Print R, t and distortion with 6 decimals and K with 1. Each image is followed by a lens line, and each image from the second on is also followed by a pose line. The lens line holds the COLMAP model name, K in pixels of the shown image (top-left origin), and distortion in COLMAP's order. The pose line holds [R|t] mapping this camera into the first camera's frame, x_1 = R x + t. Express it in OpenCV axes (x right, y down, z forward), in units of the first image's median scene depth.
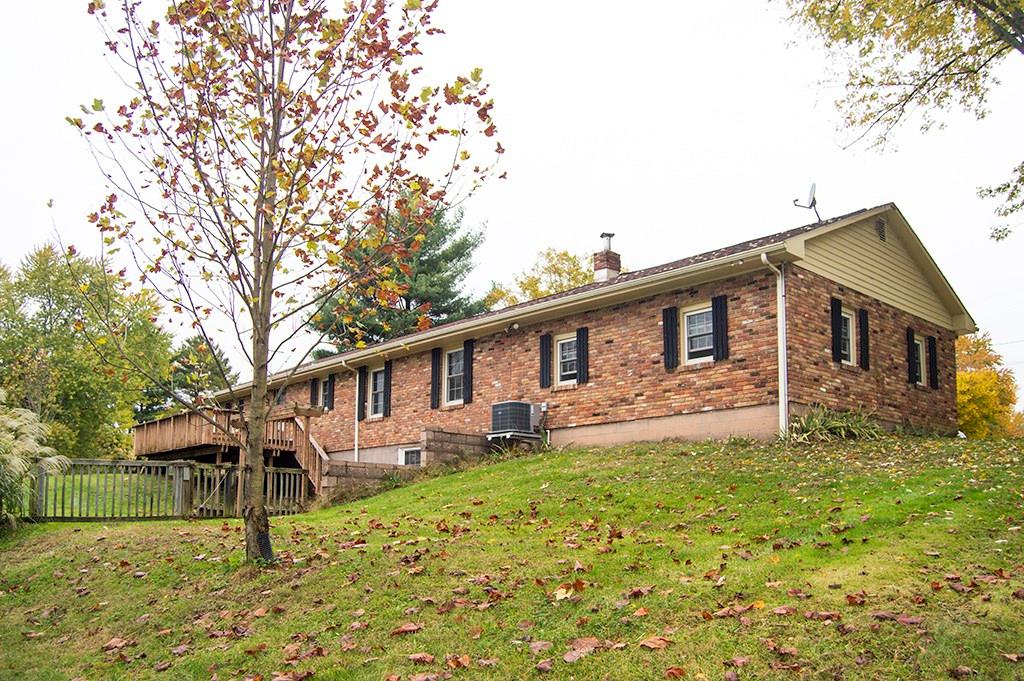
lens RADIAL K [[826.0, 0, 512.3], [0, 826.0, 355.8], [0, 0, 1]] dist [-0.074715, 0.021657]
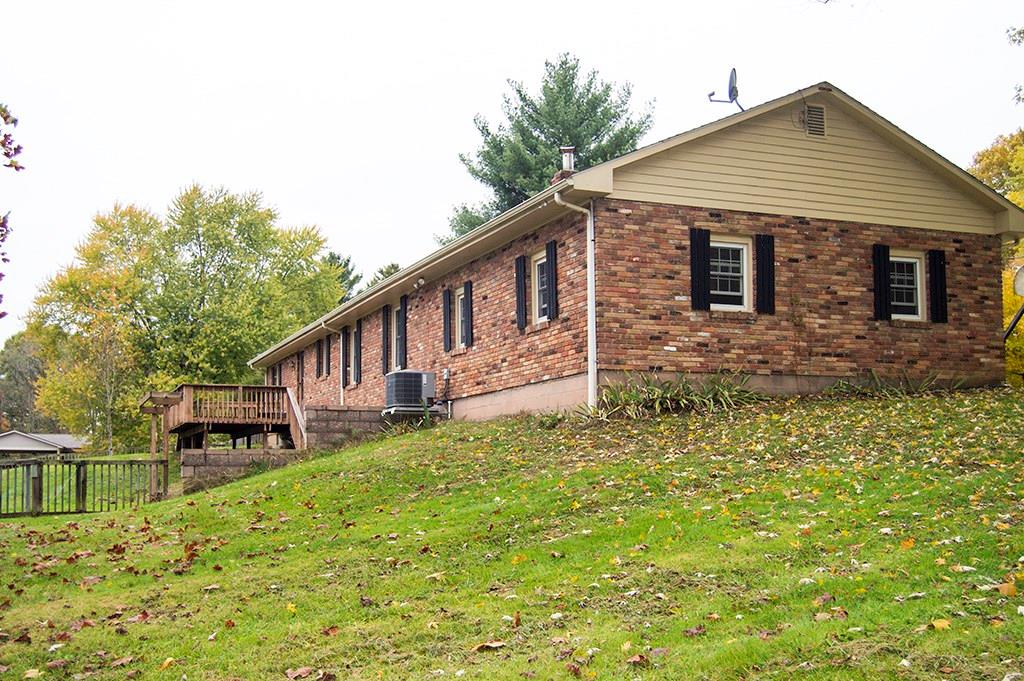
lens RADIAL K [[1072.4, 0, 512.0], [0, 1072.4, 340.5], [0, 0, 1]] dist [-0.048424, 0.001681]
pose [[0.939088, -0.063009, -0.337851, 0.525873], [0.090382, 0.993725, 0.065894, -0.044394], [0.331579, -0.092416, 0.938890, -0.033073]]
